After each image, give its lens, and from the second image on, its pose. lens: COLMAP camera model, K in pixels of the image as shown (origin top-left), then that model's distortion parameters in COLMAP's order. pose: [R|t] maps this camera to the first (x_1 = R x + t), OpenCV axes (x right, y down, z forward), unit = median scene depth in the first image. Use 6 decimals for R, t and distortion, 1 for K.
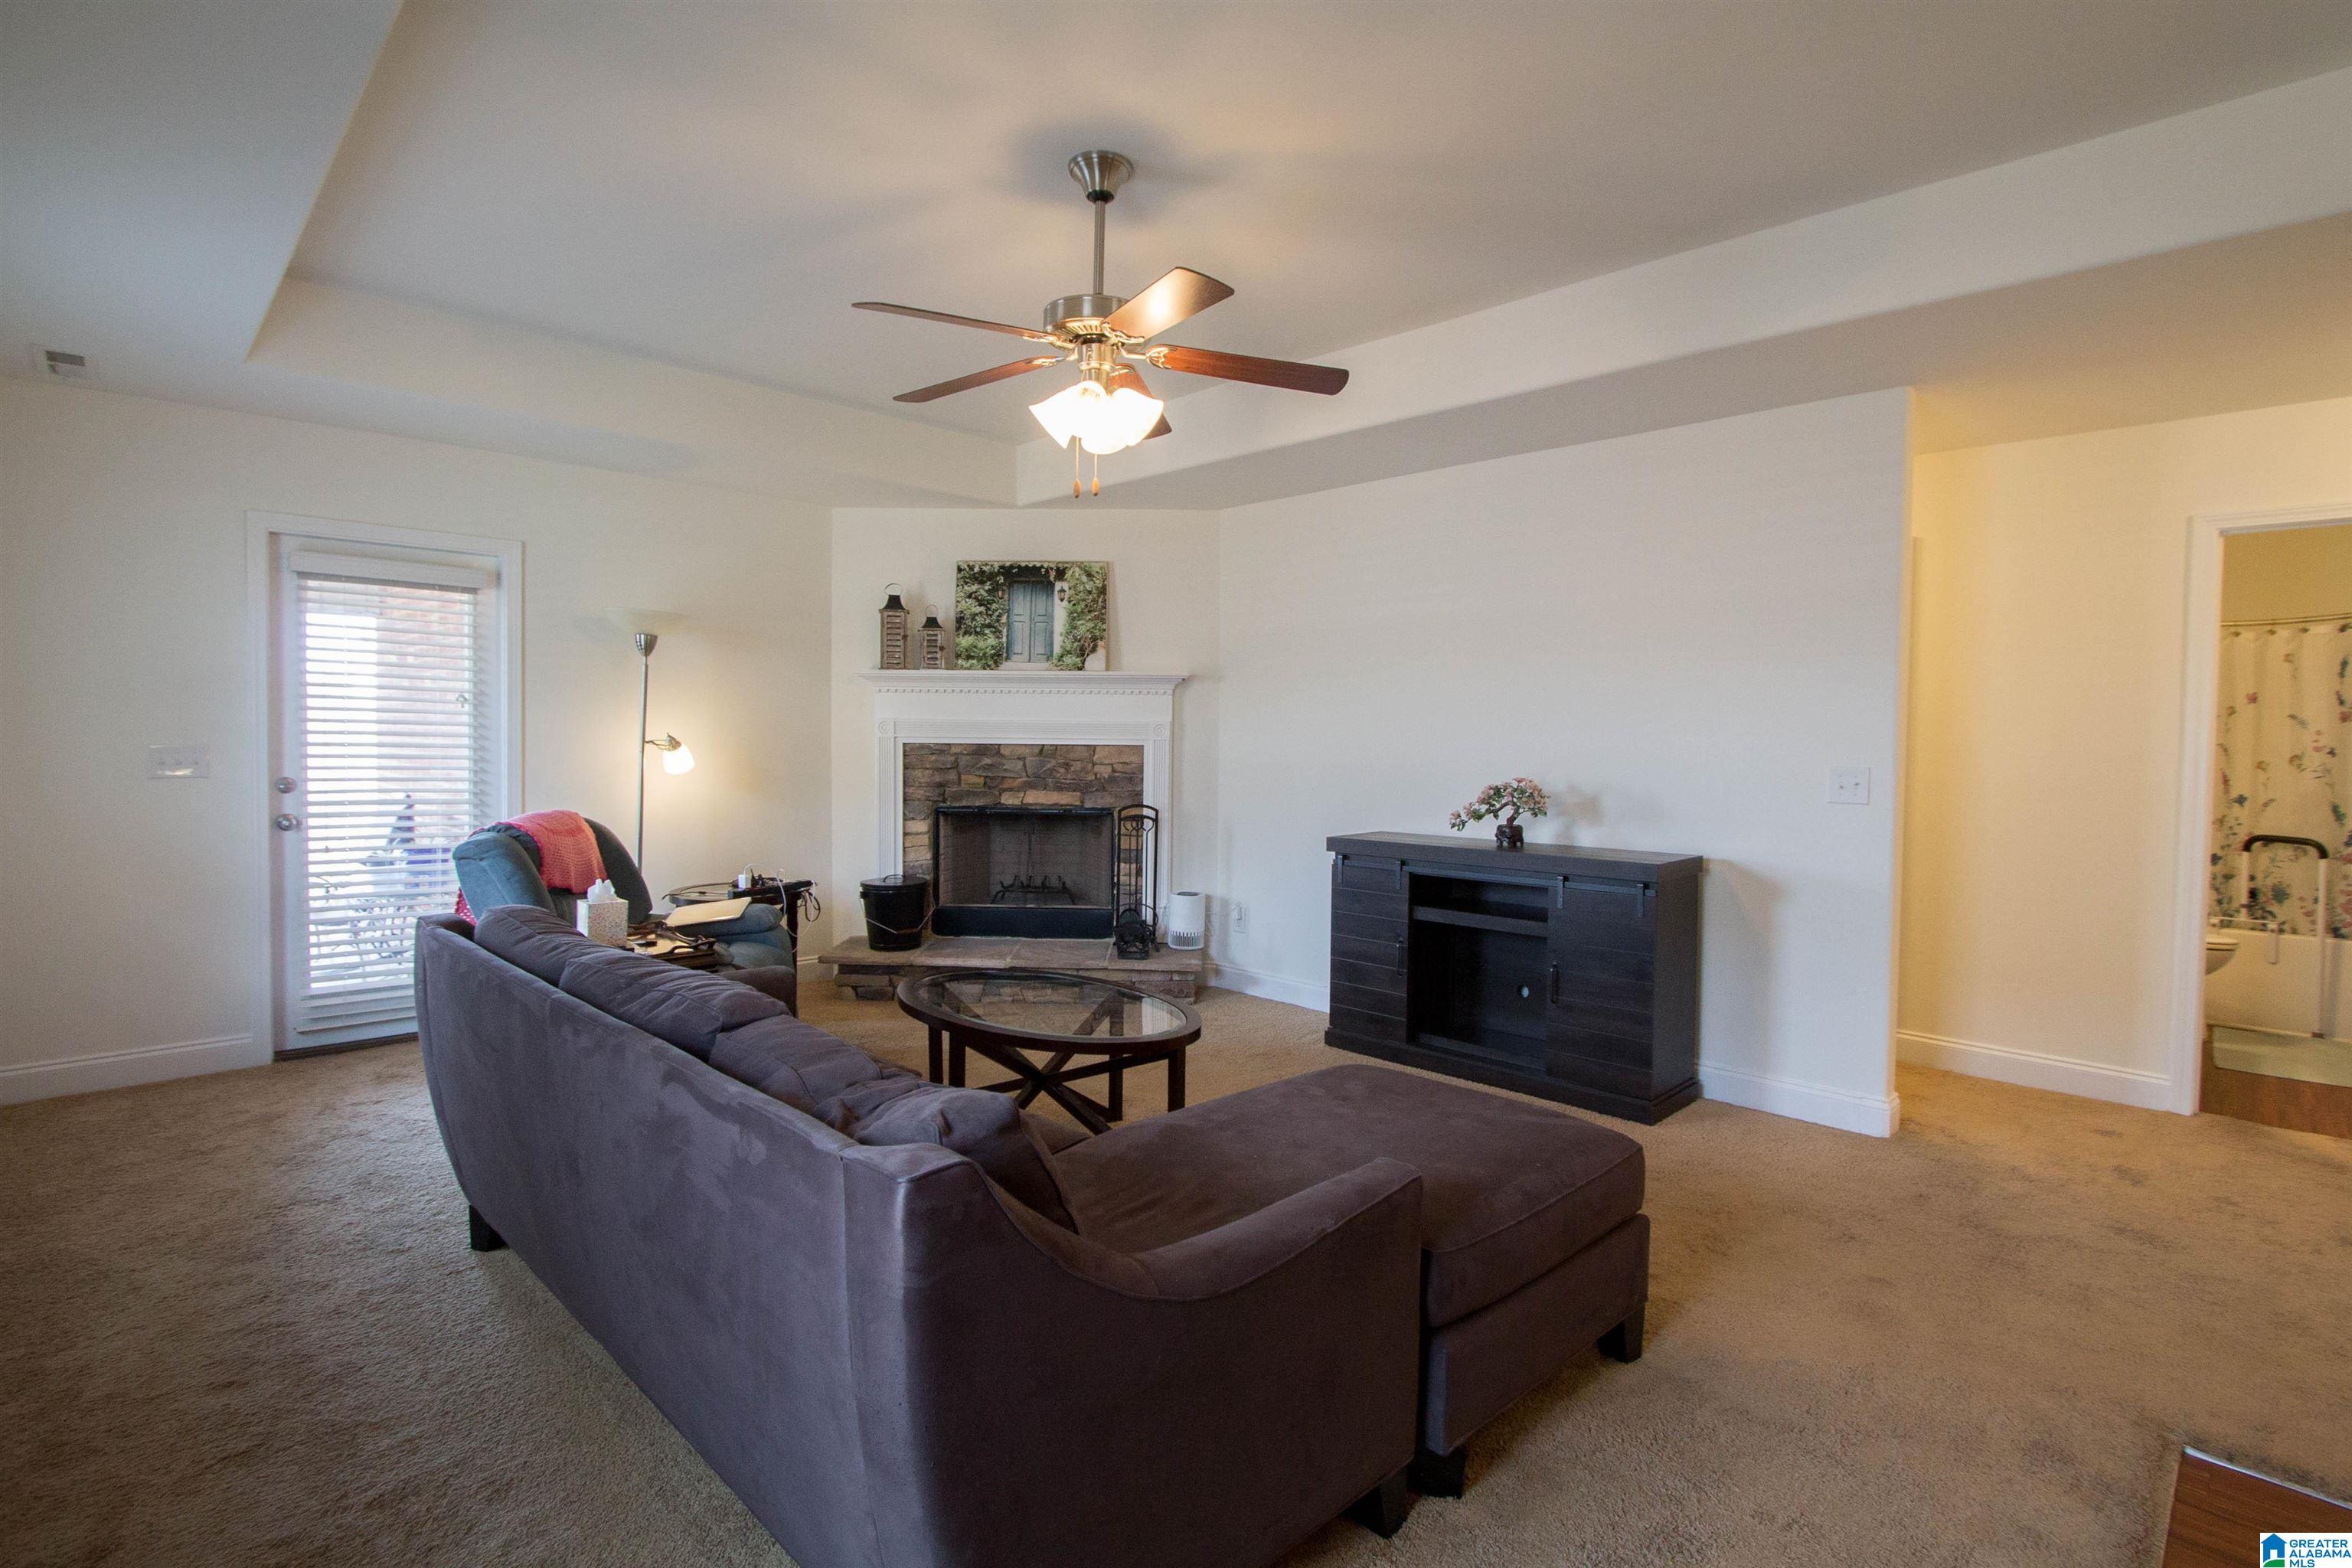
lens RADIAL K [[1124.6, 0, 1167.8], [0, 1124.6, 766.7], [0, 0, 1]] dist [-0.021087, 0.005272]
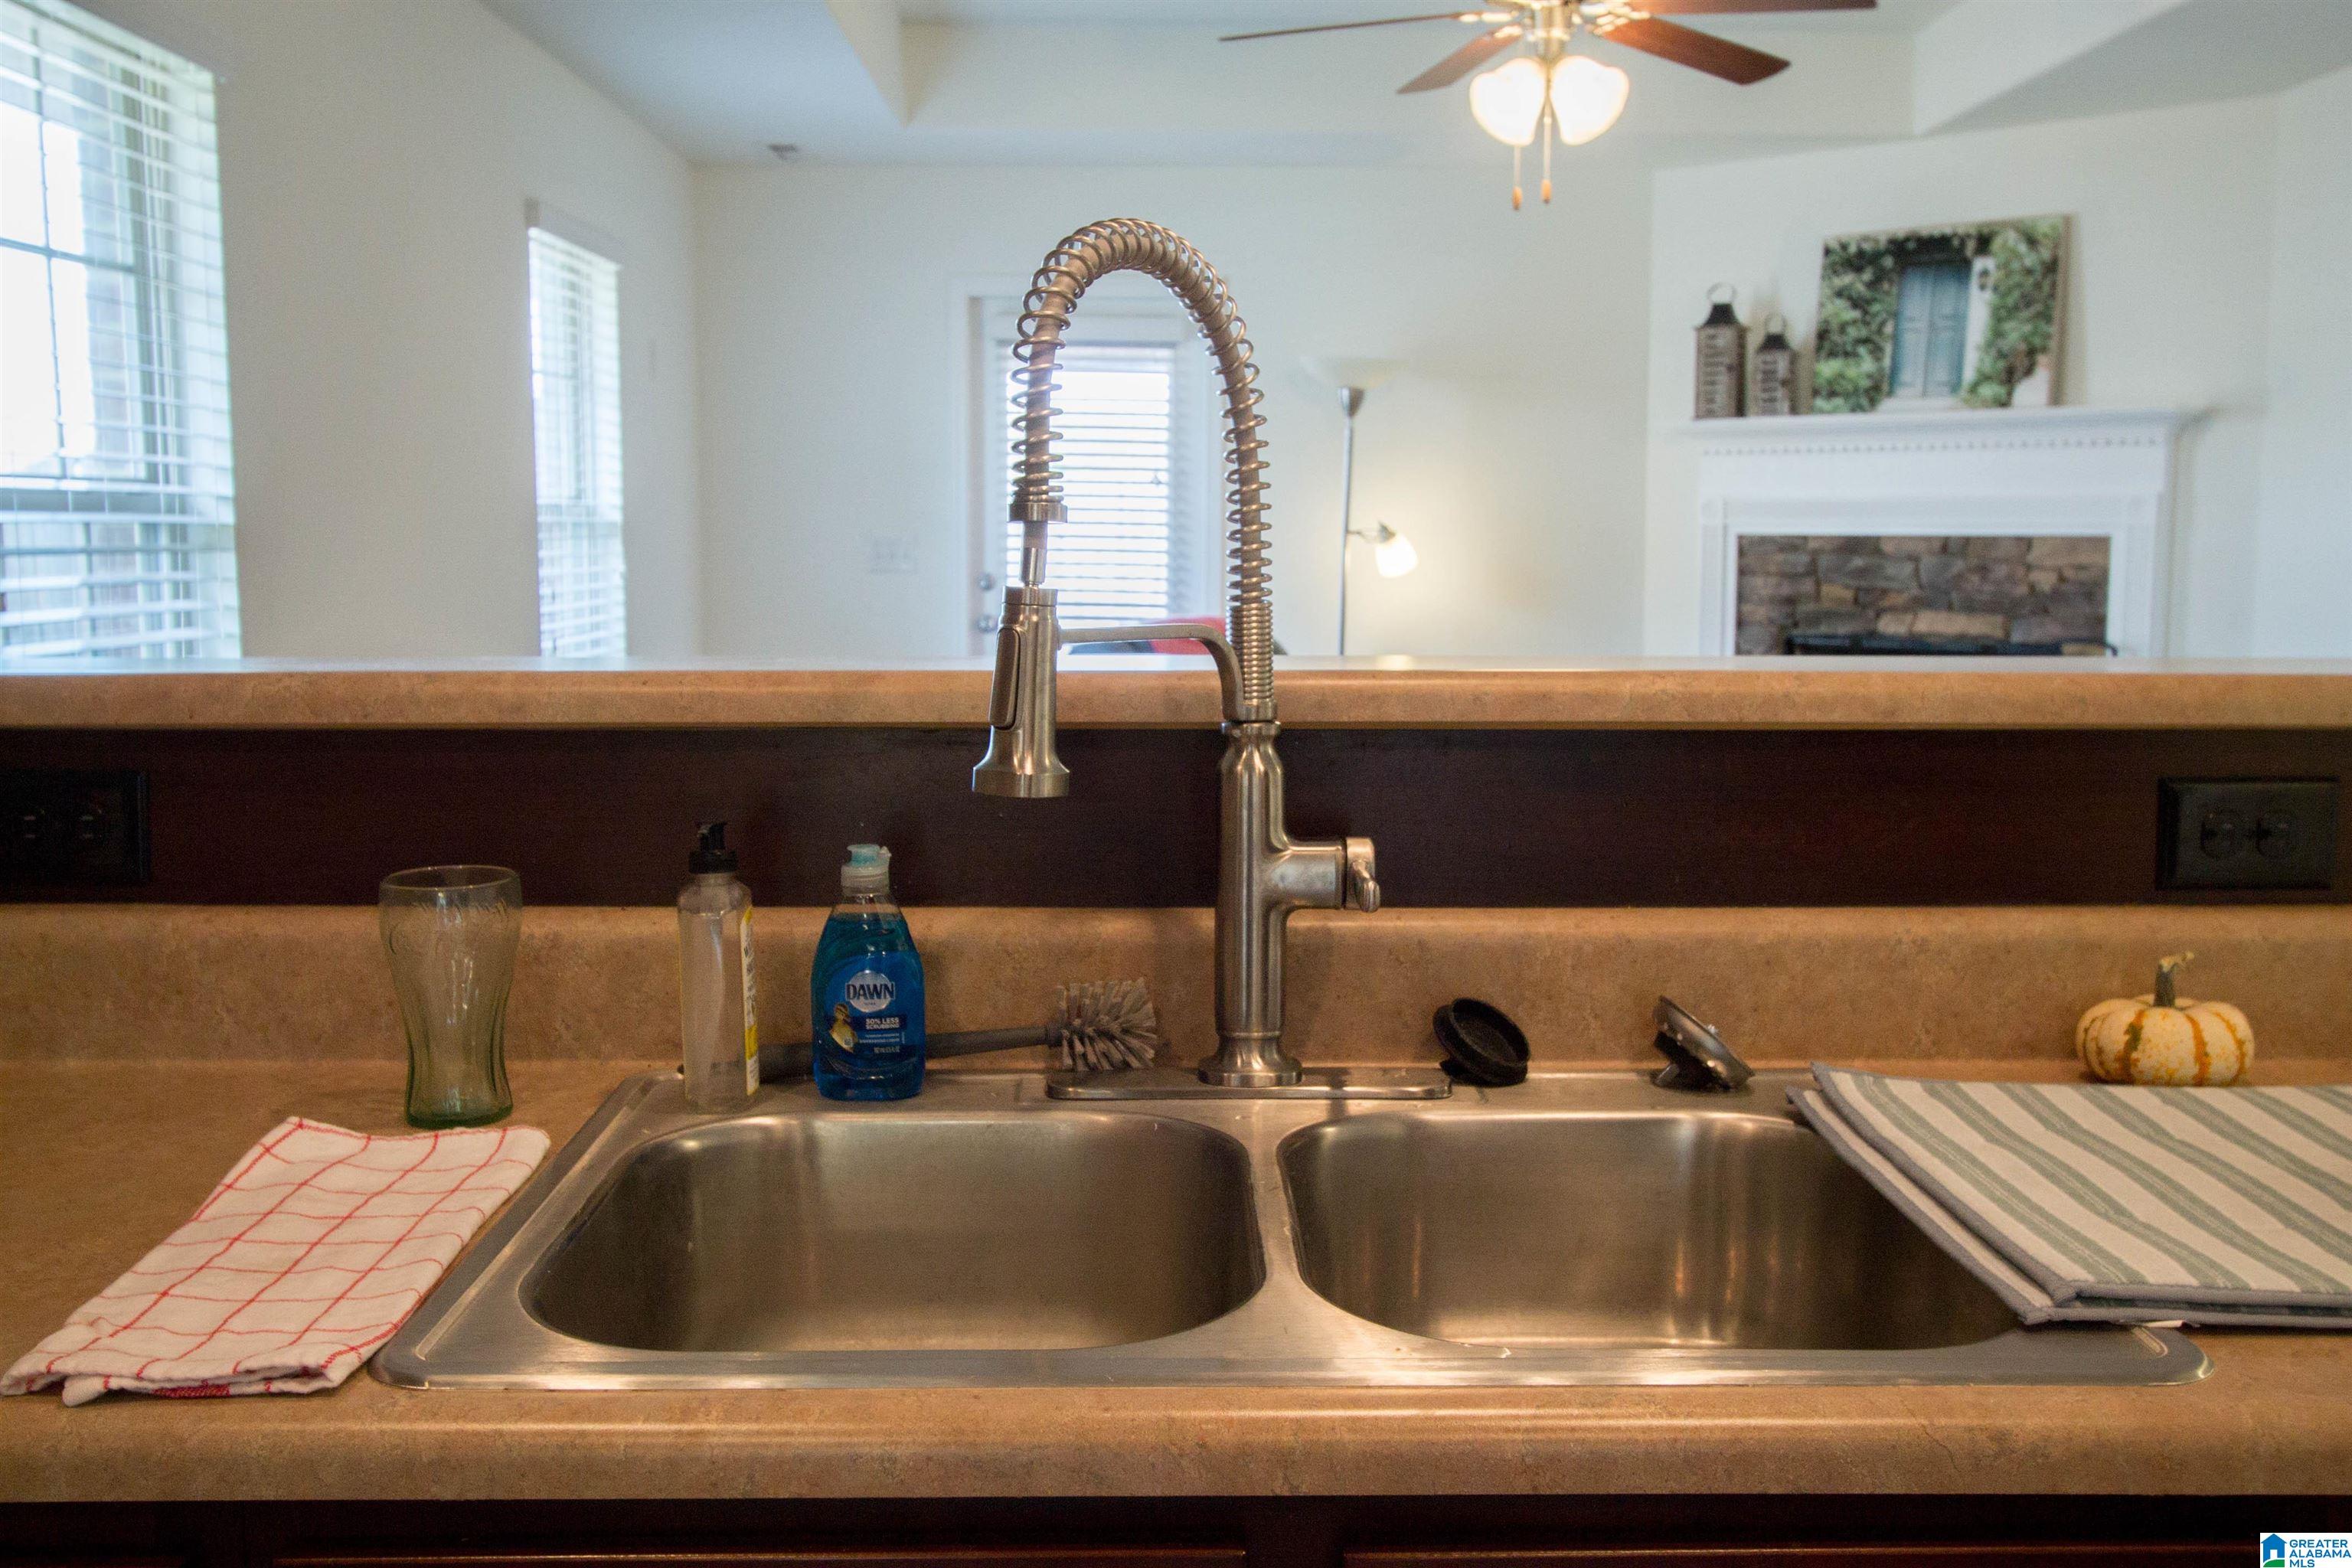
lens RADIAL K [[2253.4, 0, 1185.7], [0, 2253.4, 790.4], [0, 0, 1]] dist [-0.031580, 0.000000]
pose [[0.718267, 0.070773, -0.692159, 0.438143], [-0.015083, 0.996163, 0.086206, 0.018917], [0.695604, -0.051479, 0.716578, -0.147637]]
